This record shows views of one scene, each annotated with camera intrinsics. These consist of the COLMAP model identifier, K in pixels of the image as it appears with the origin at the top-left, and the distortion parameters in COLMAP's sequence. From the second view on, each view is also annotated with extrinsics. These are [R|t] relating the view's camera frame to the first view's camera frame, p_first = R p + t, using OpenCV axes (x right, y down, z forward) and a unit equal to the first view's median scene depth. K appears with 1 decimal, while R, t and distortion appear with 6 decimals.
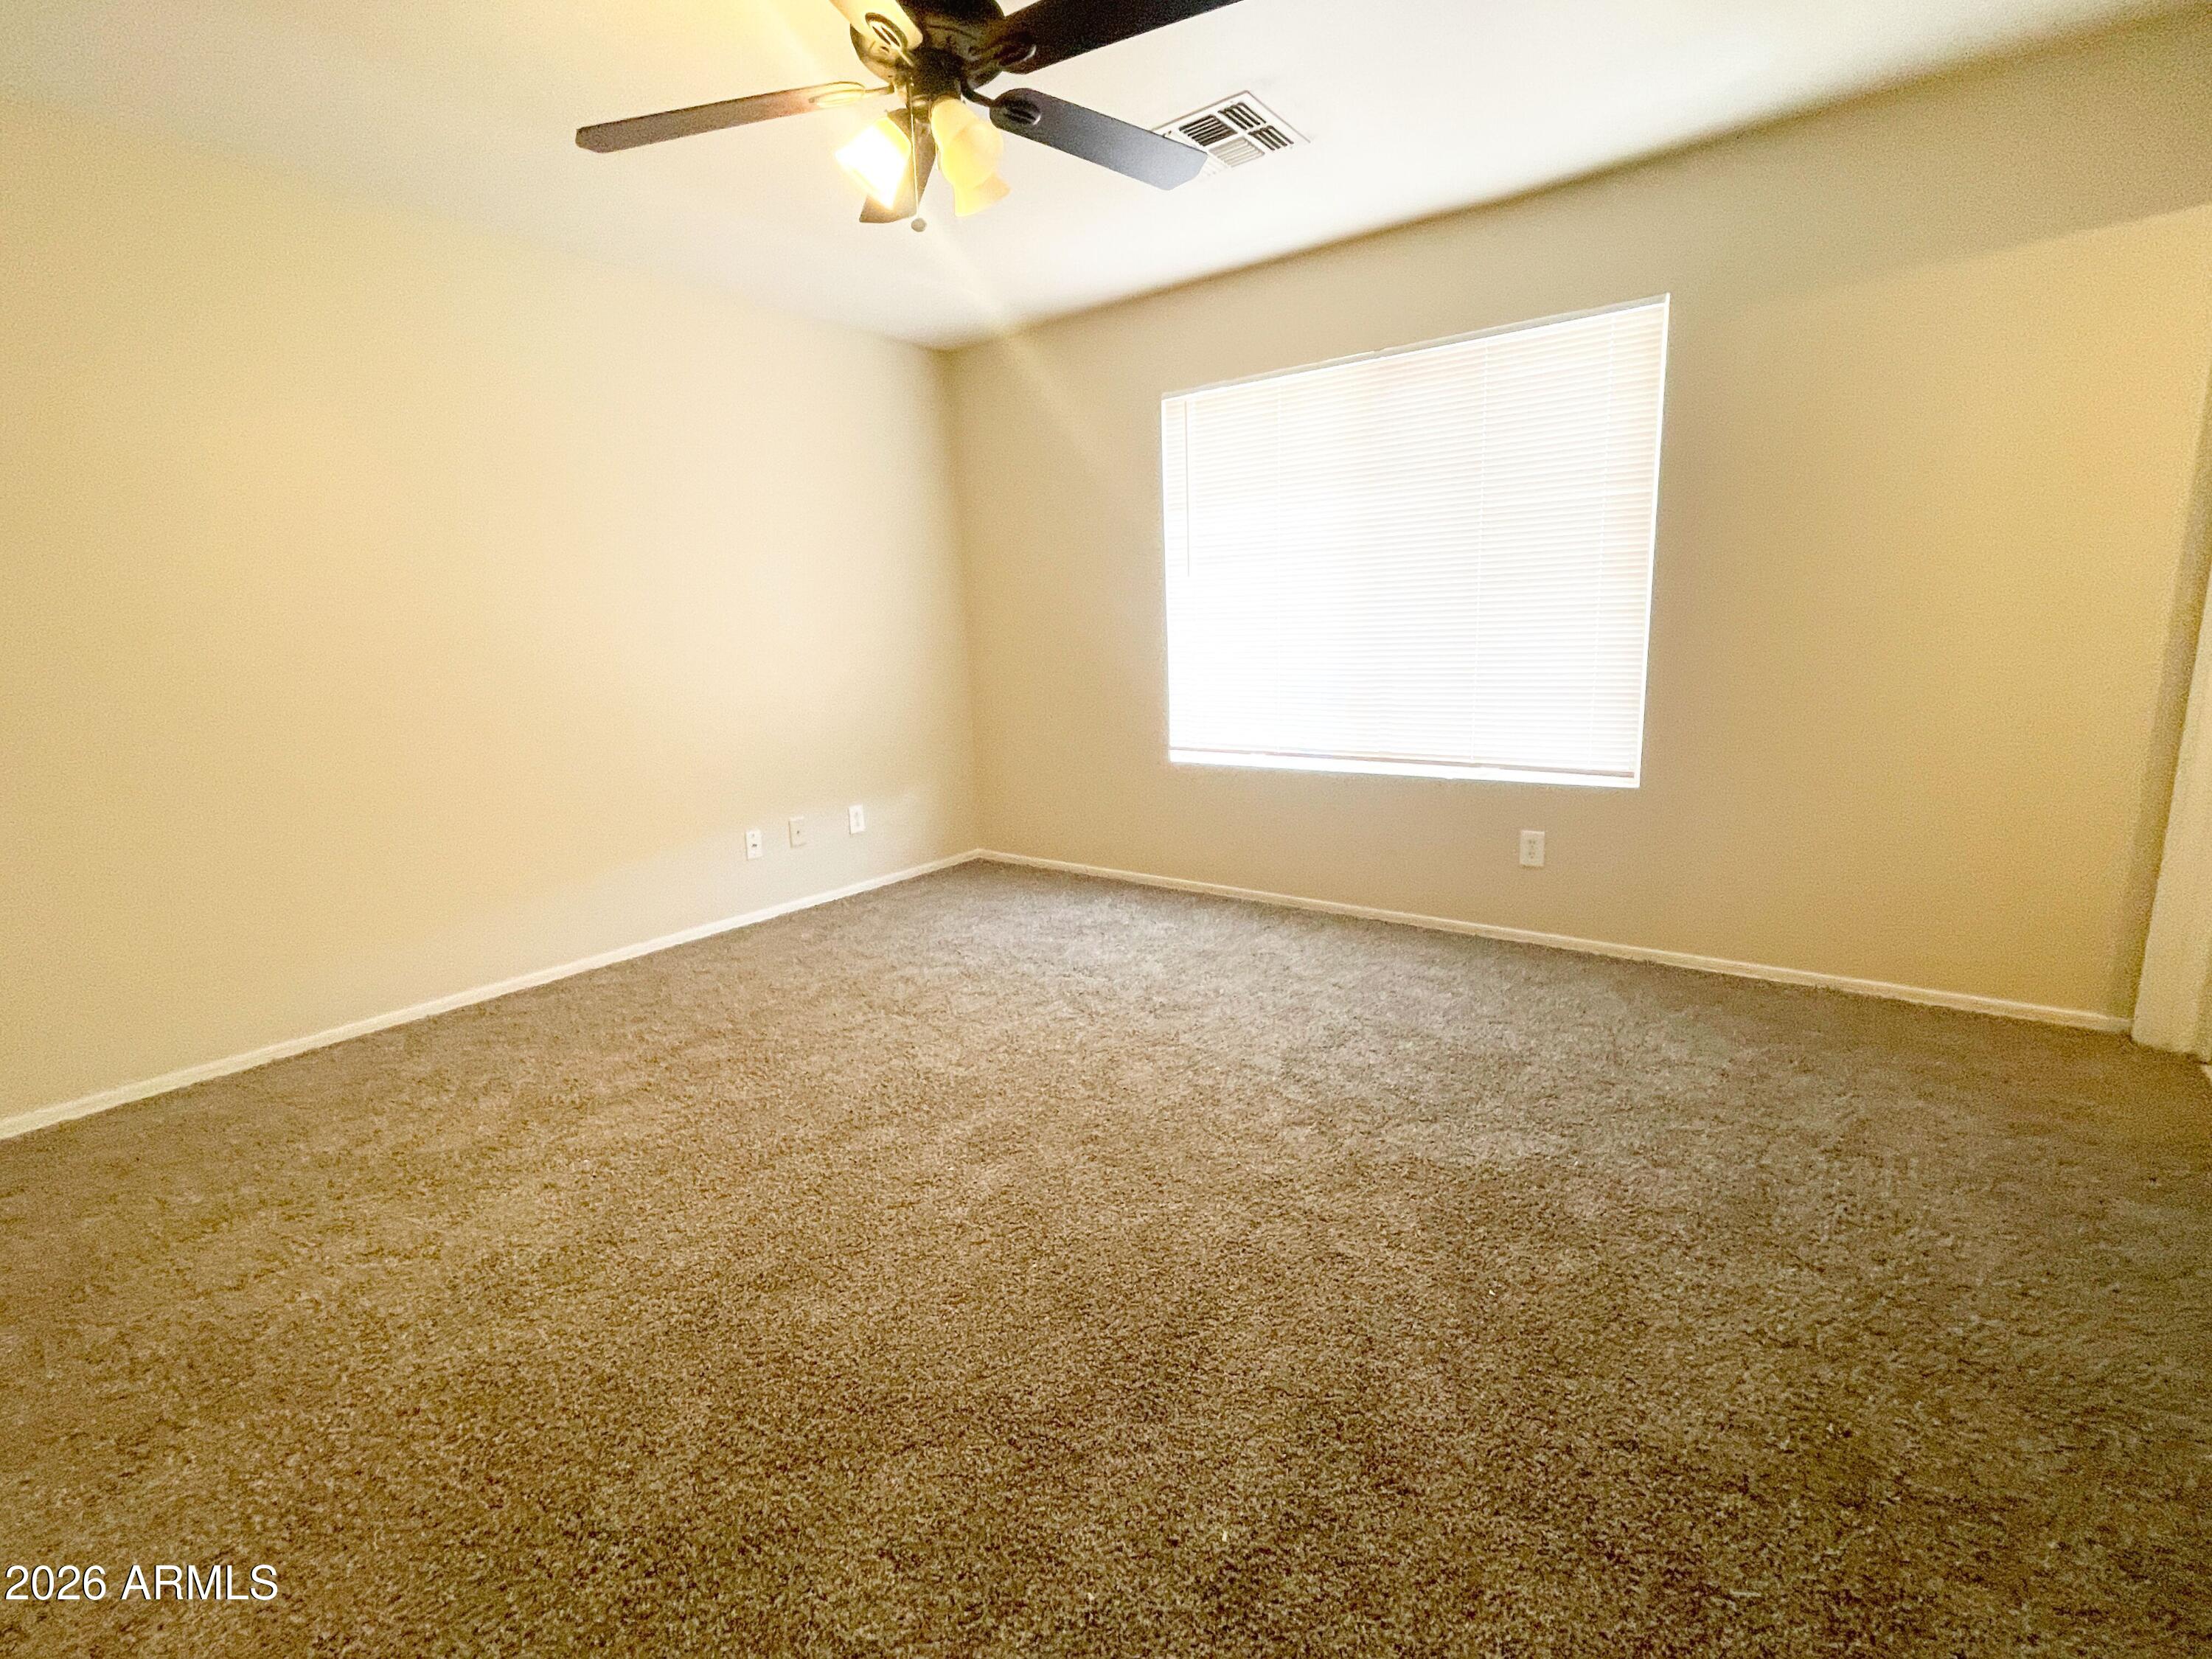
lens RADIAL K [[995.0, 0, 1108.9], [0, 995.0, 812.6], [0, 0, 1]] dist [-0.000976, 0.000466]
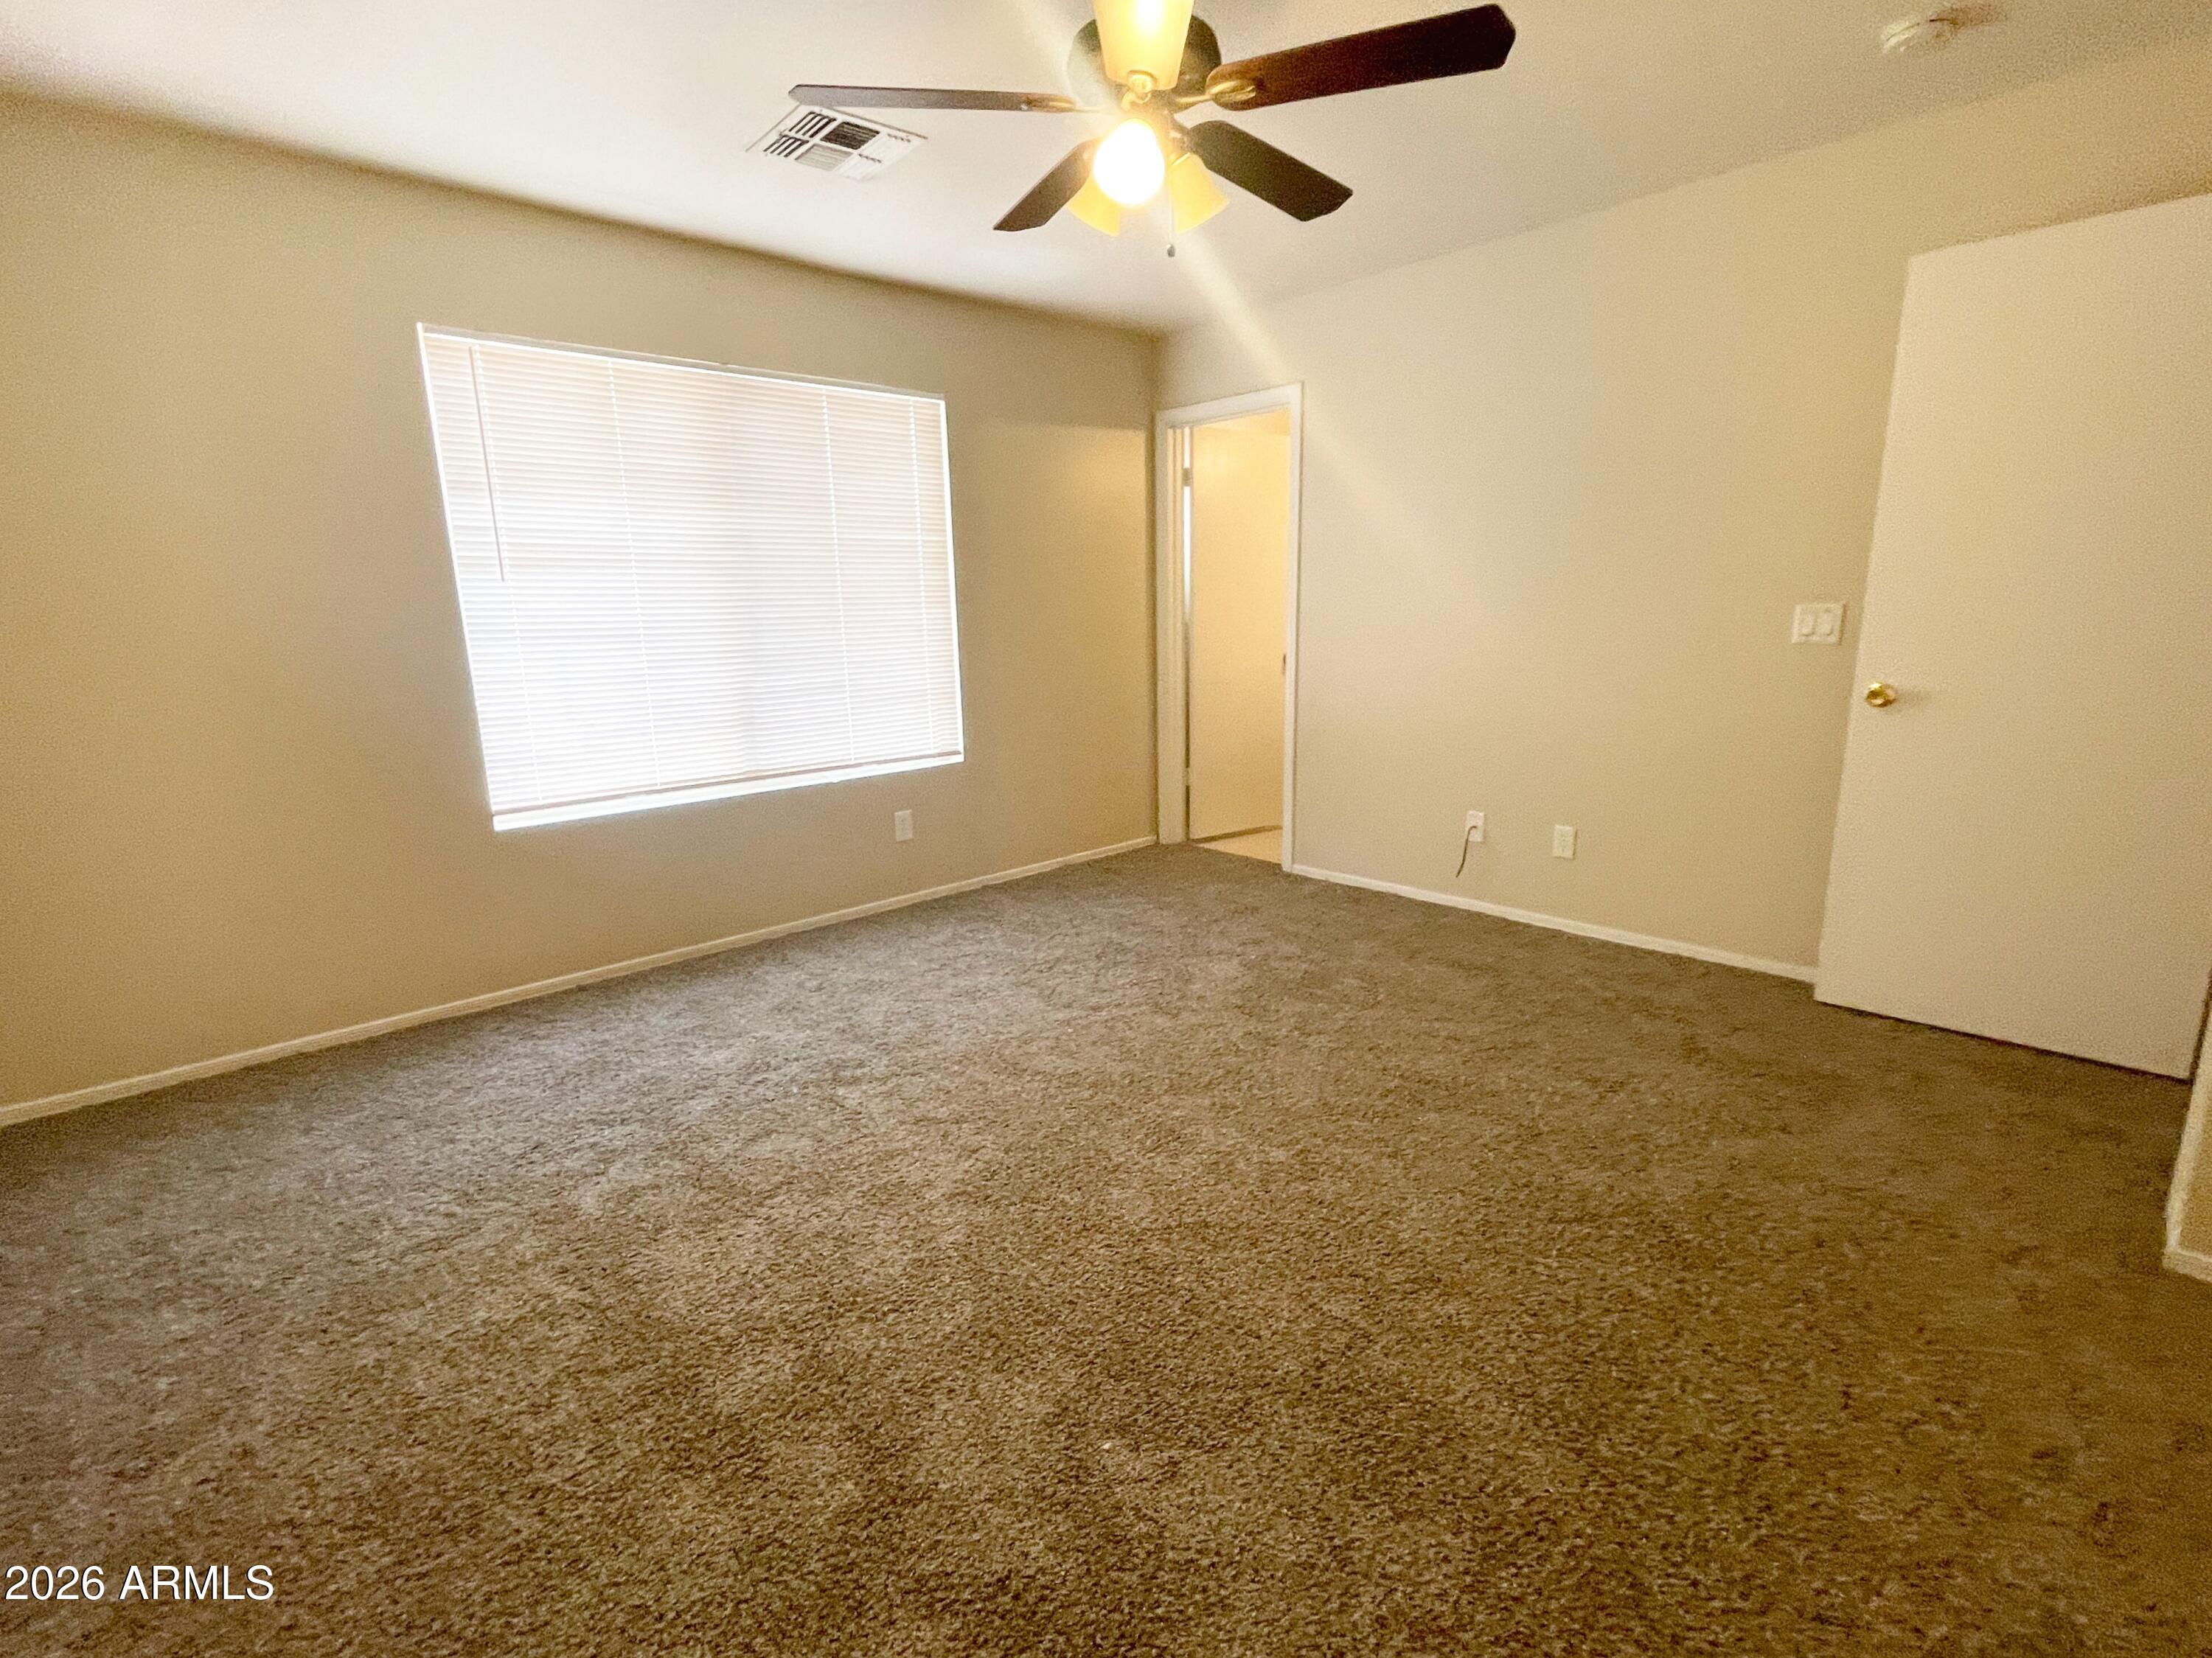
lens RADIAL K [[1020.4, 0, 1089.3], [0, 1020.4, 818.8], [0, 0, 1]] dist [0.002966, -0.000124]
pose [[0.193516, -0.175652, 0.965245, -0.766191], [0.195185, 0.971069, 0.137580, -0.104570], [-0.961485, 0.161778, 0.222202, 0.544096]]
